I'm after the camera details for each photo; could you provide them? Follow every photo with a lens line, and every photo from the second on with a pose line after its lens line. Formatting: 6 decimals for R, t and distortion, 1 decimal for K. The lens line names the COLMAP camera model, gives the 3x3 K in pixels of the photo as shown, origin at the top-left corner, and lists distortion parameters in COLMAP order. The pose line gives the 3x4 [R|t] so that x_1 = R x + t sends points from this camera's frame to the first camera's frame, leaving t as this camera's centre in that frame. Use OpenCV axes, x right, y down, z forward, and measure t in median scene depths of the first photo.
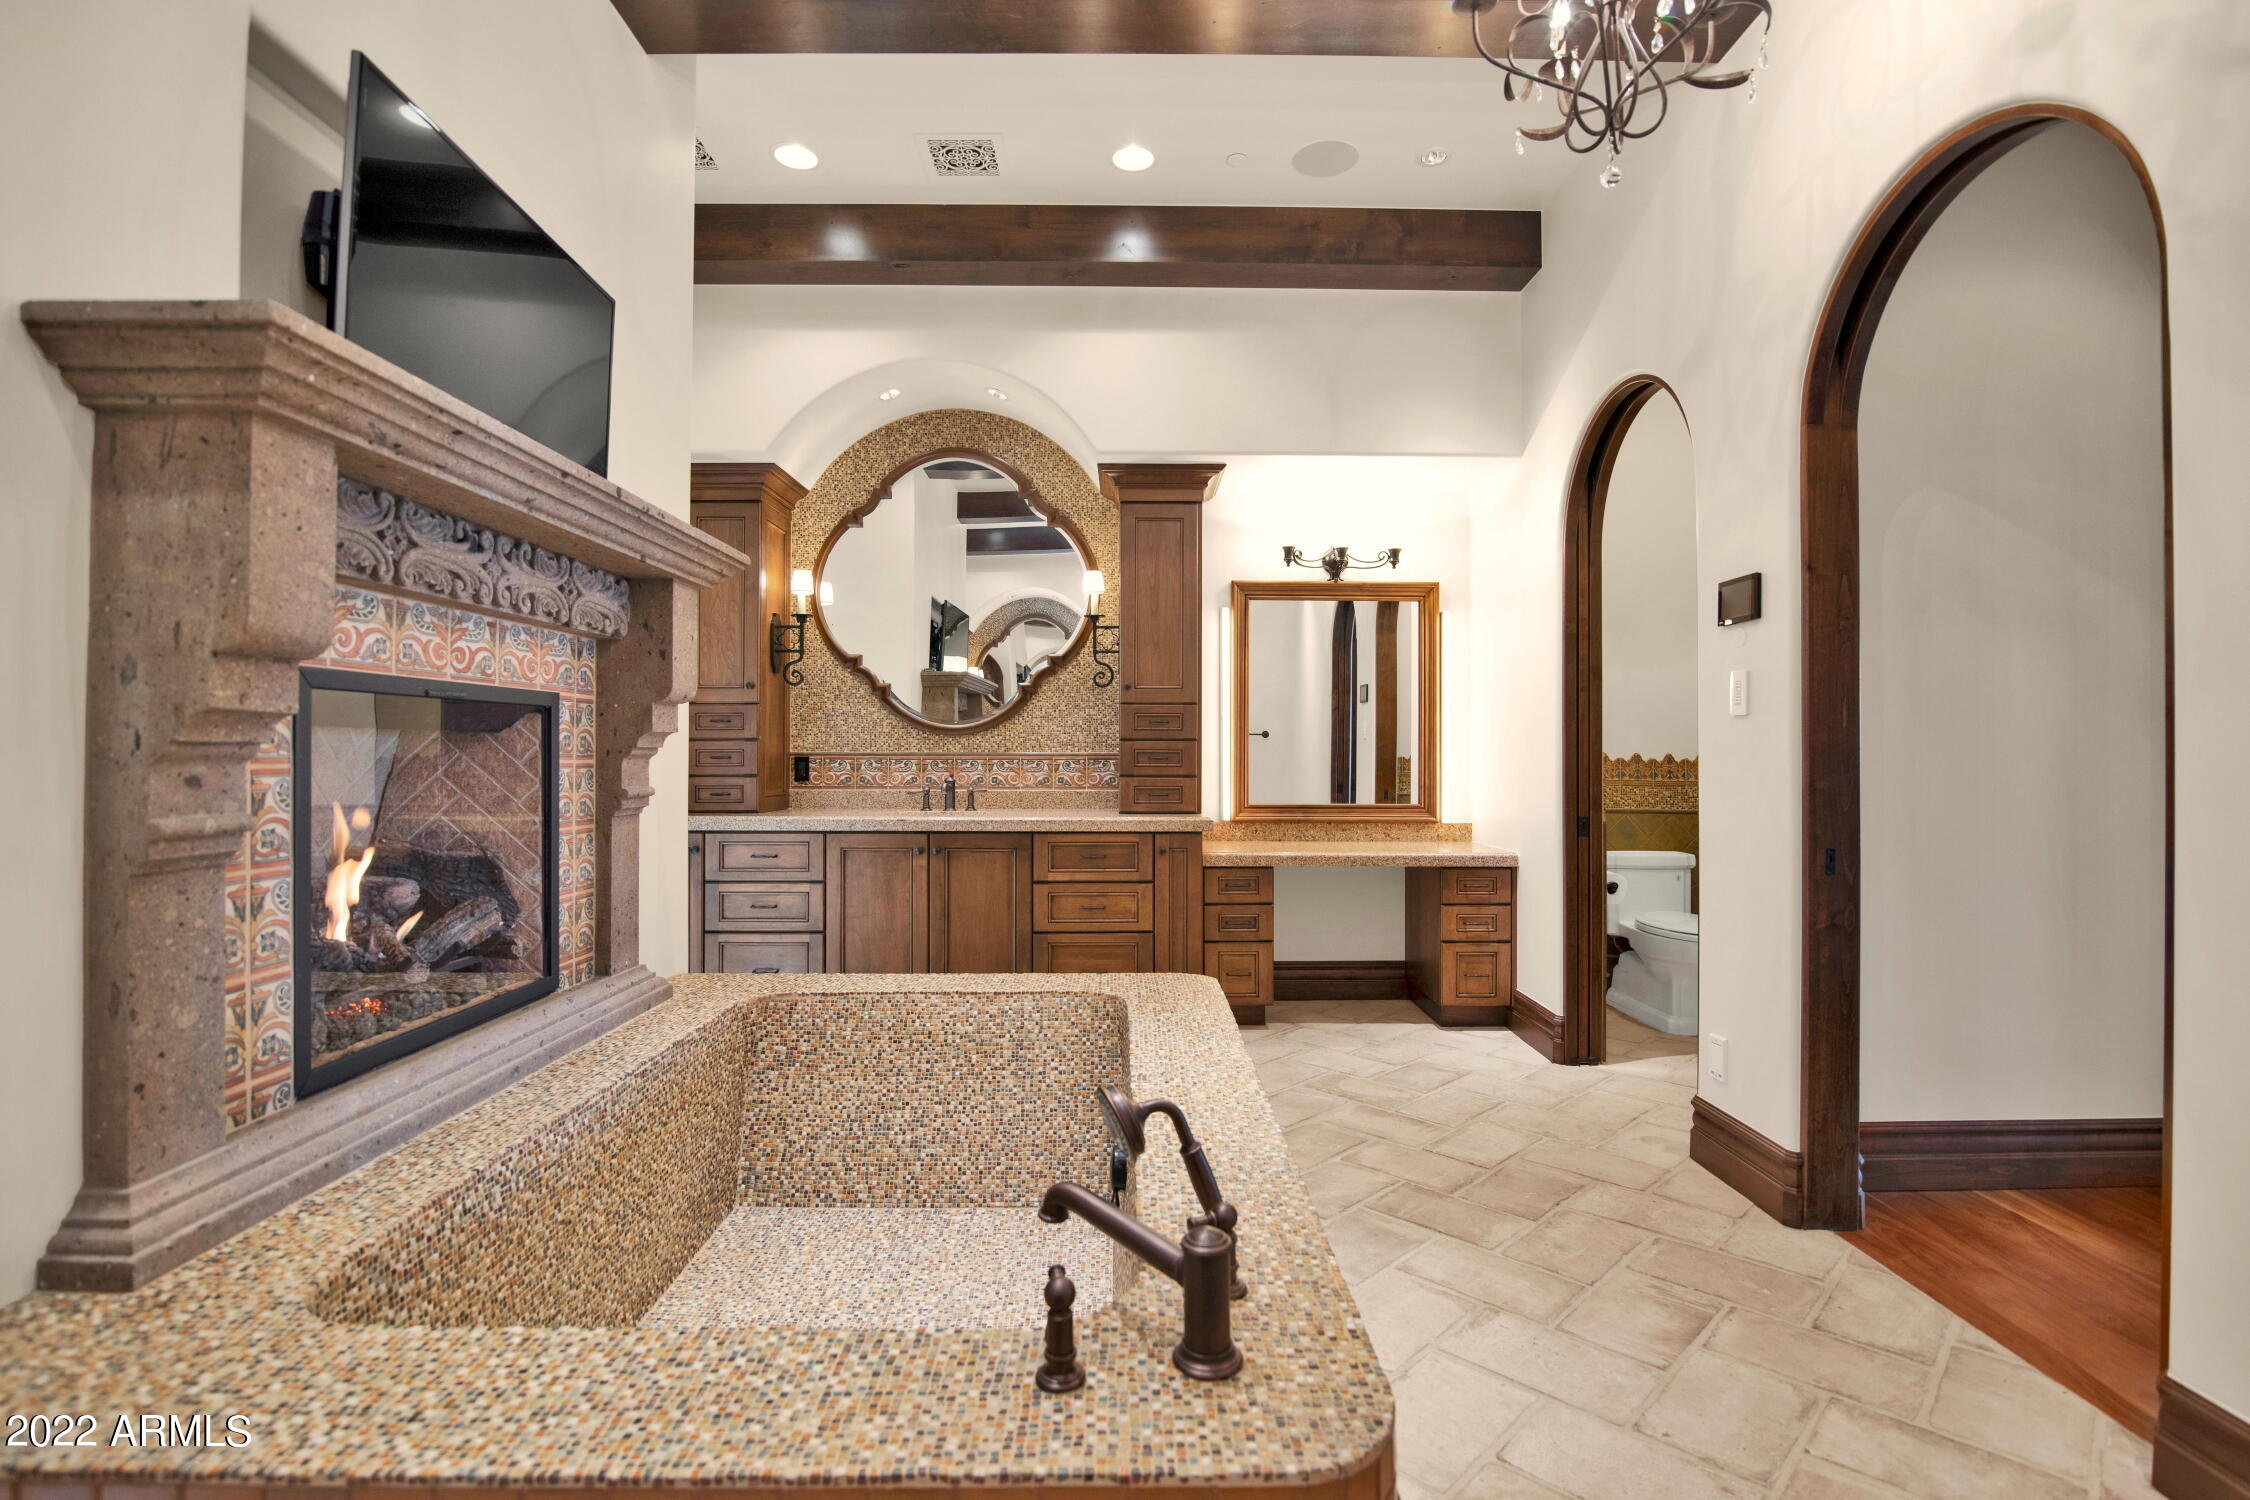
lens RADIAL K [[1054.1, 0, 1120.5], [0, 1054.1, 751.3], [0, 0, 1]] dist [-0.021080, 0.000746]
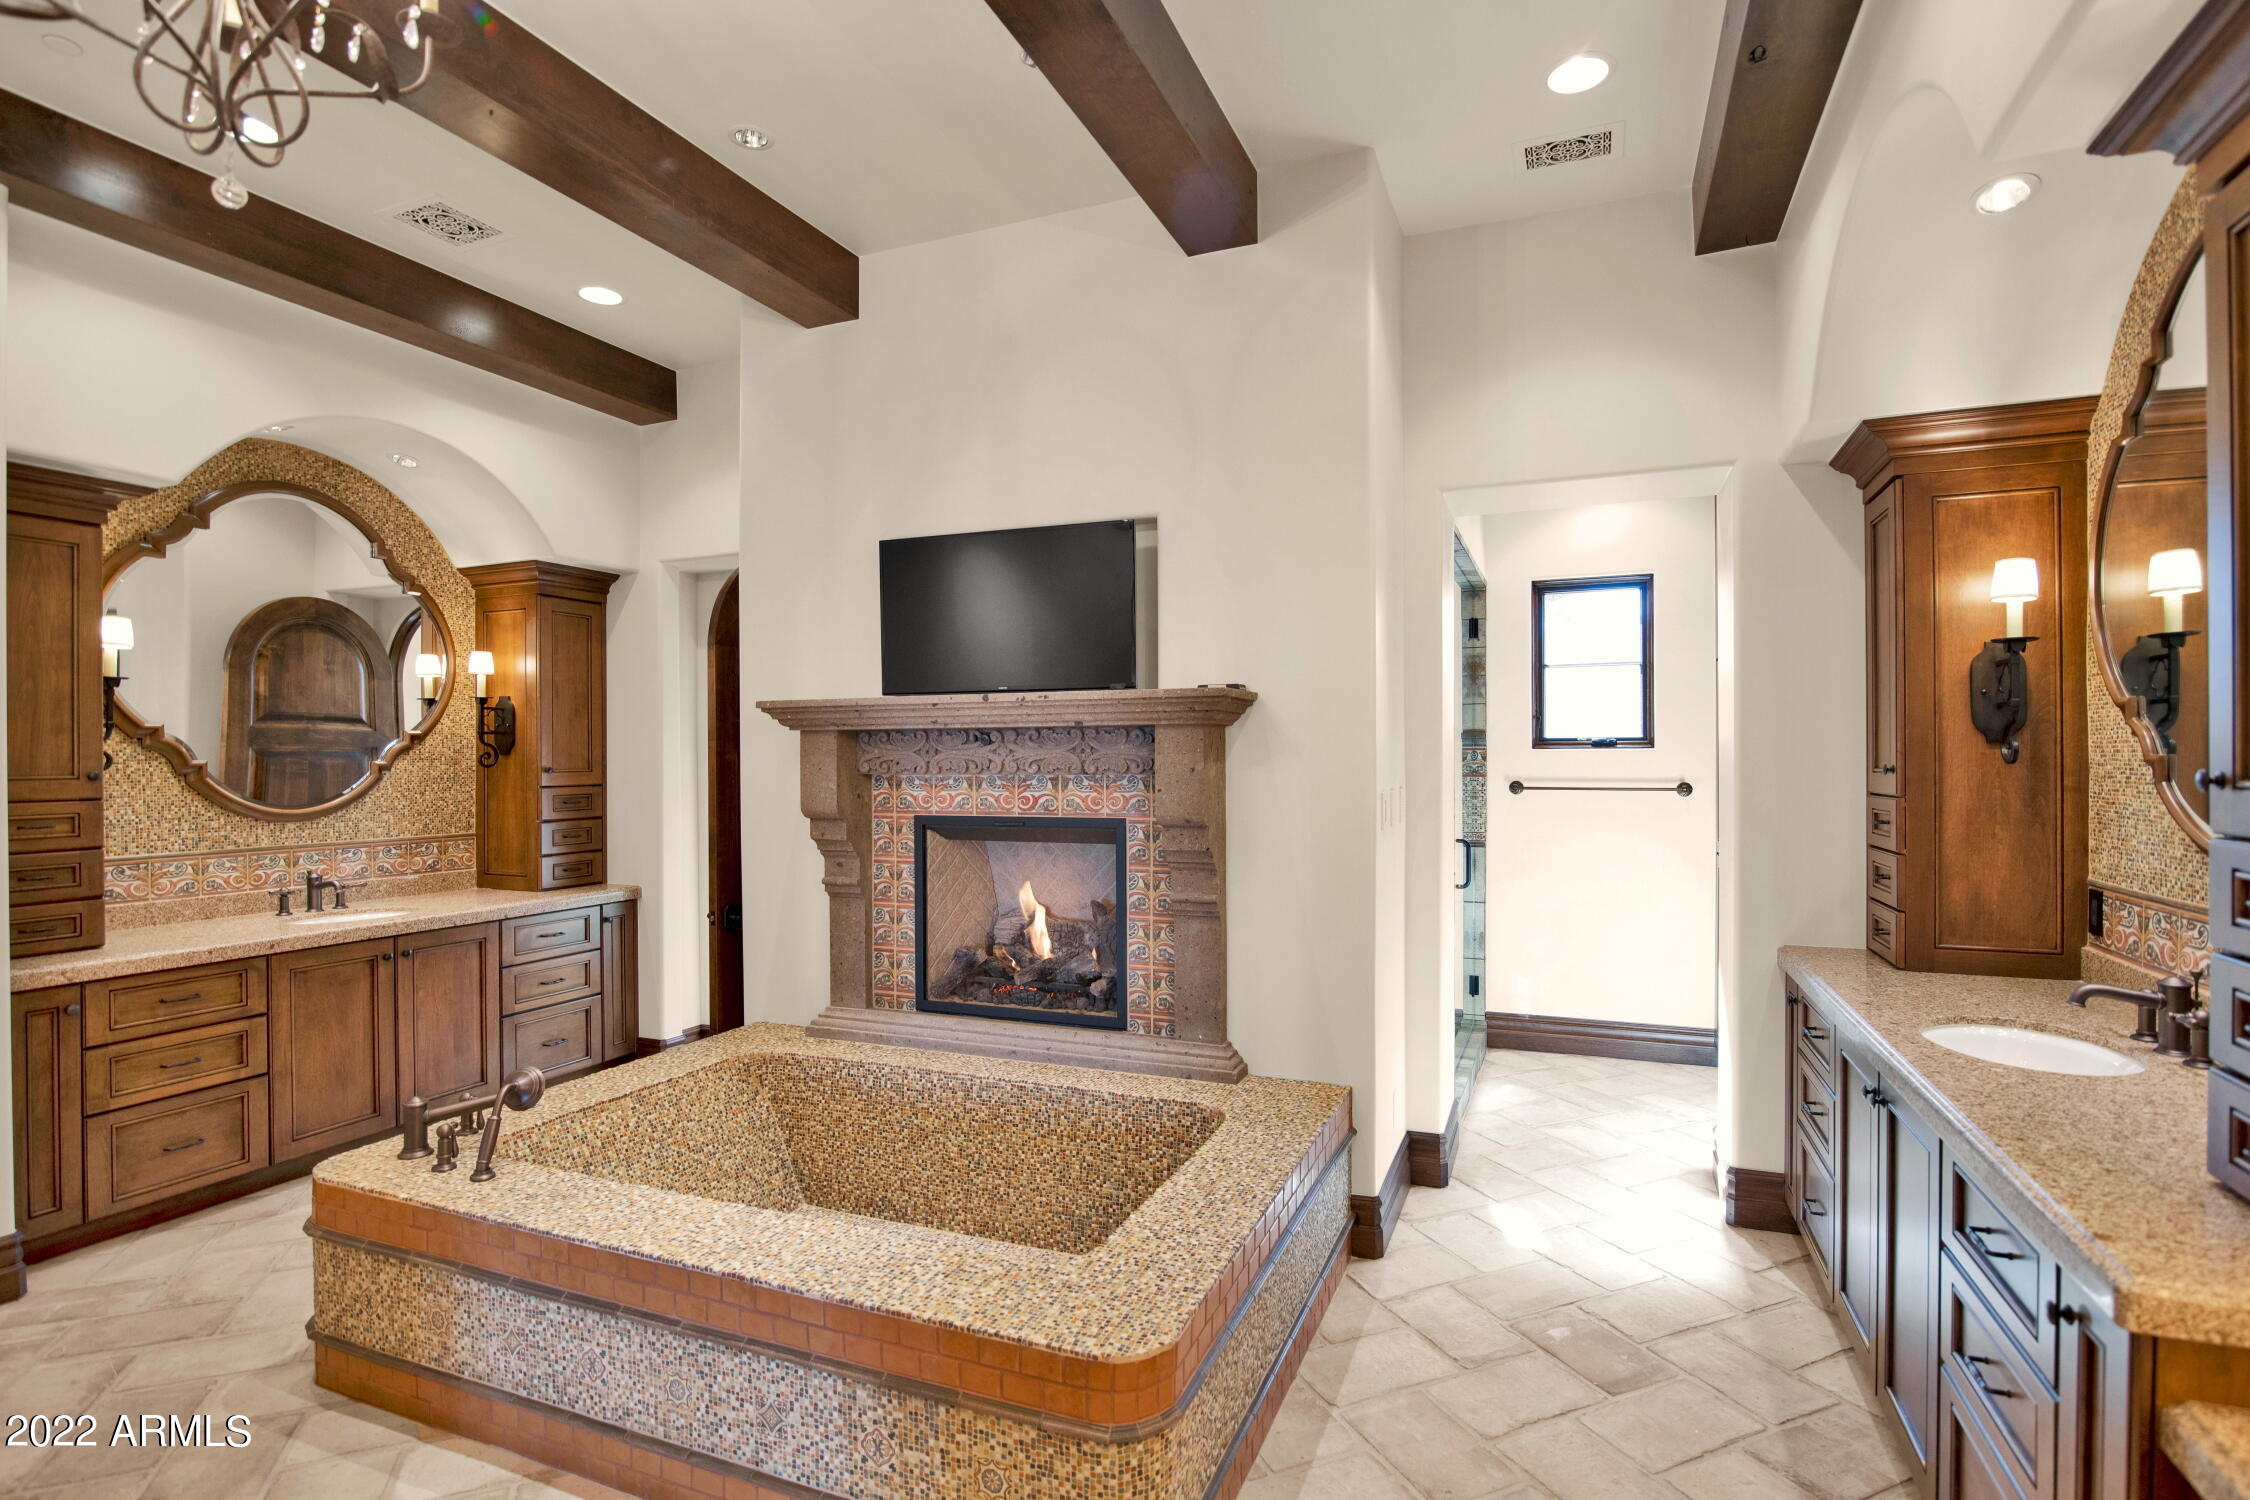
lens RADIAL K [[1054.1, 0, 1120.5], [0, 1054.1, 751.3], [0, 0, 1]] dist [-0.021080, 0.000746]
pose [[-0.381845, -0.012010, -0.924148, 0.963219], [0.004894, 0.999875, -0.015017, -0.156156], [0.924213, -0.010257, -0.381739, 1.931789]]
